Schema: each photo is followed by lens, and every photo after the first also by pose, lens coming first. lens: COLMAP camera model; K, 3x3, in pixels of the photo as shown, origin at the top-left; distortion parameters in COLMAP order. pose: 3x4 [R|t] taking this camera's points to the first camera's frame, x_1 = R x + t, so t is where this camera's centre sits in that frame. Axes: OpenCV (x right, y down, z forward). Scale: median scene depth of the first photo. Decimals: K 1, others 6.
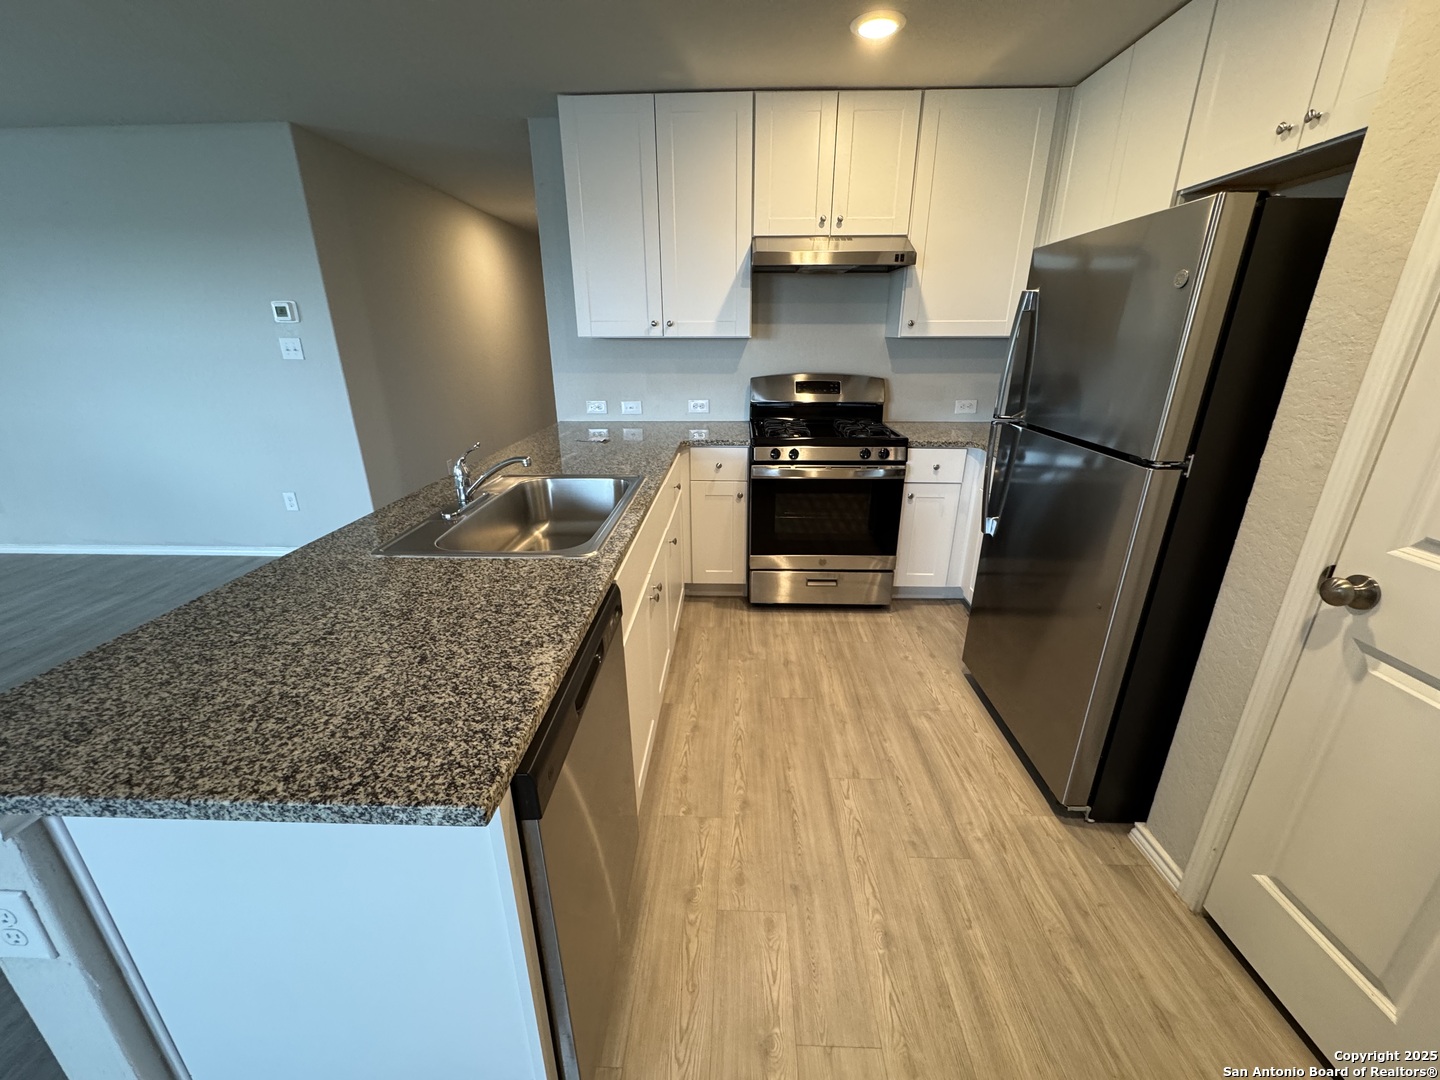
lens RADIAL K [[576.0, 0, 720.0], [0, 576.0, 540.0], [0, 0, 1]] dist [-0.002154, -0.000029]
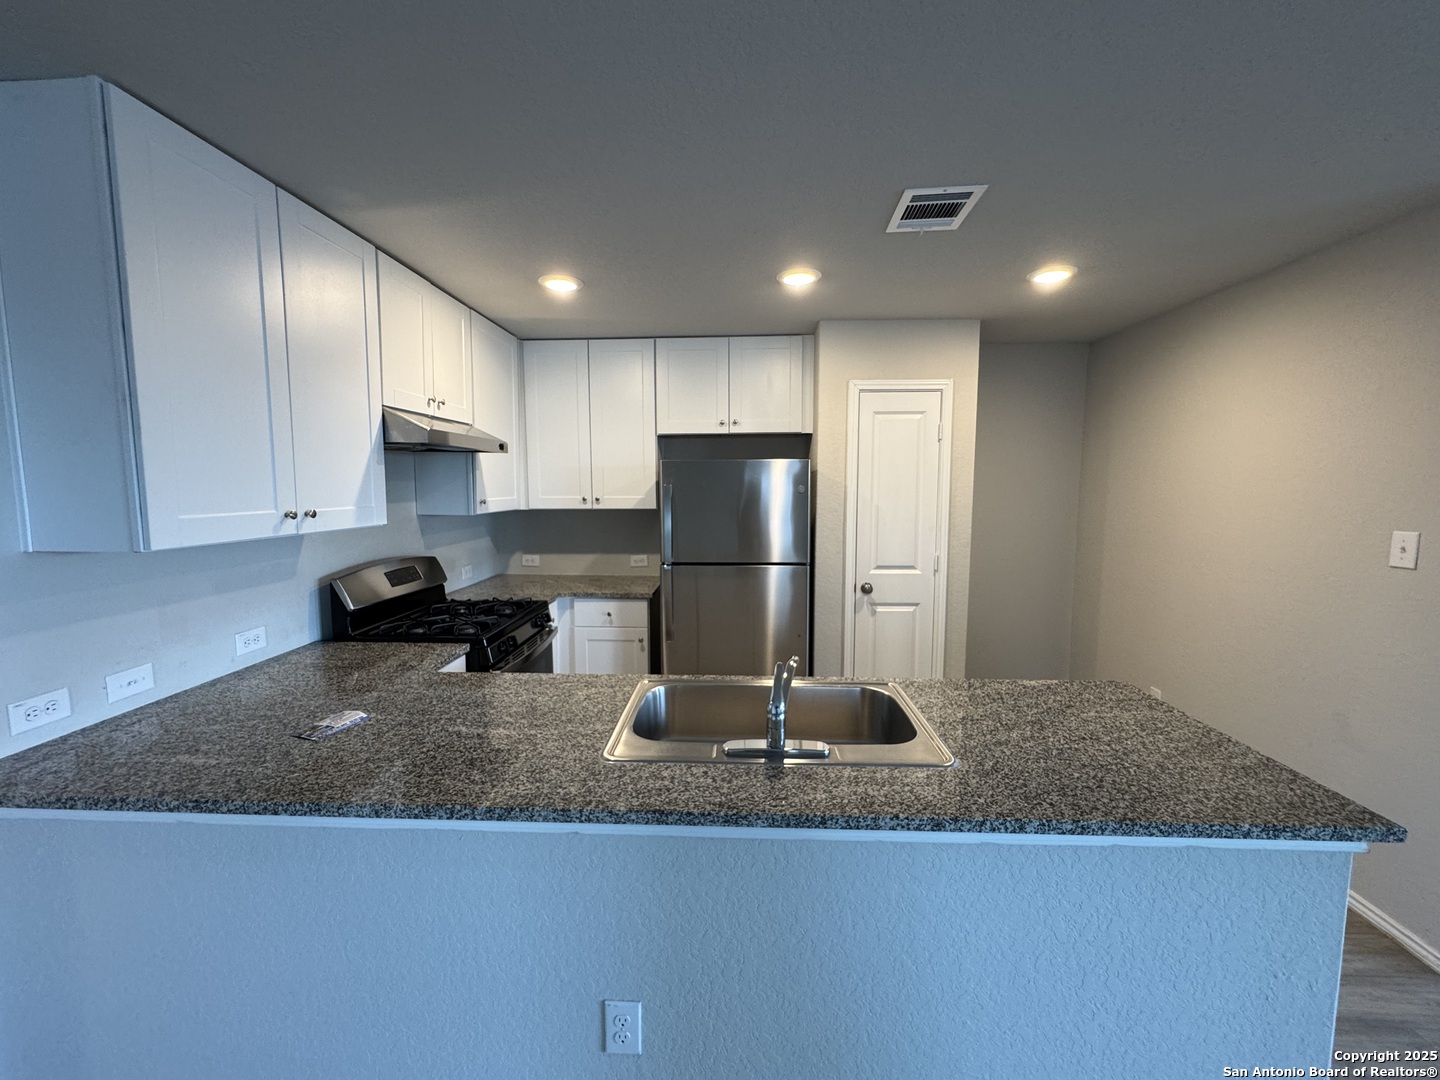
lens RADIAL K [[576.0, 0, 720.0], [0, 576.0, 540.0], [0, 0, 1]] dist [-0.002154, -0.000029]
pose [[0.005683, -0.095983, 0.995367, -1.030544], [0.337772, 0.937064, 0.088432, -0.366545], [-0.941211, 0.335705, 0.037745, 0.816477]]
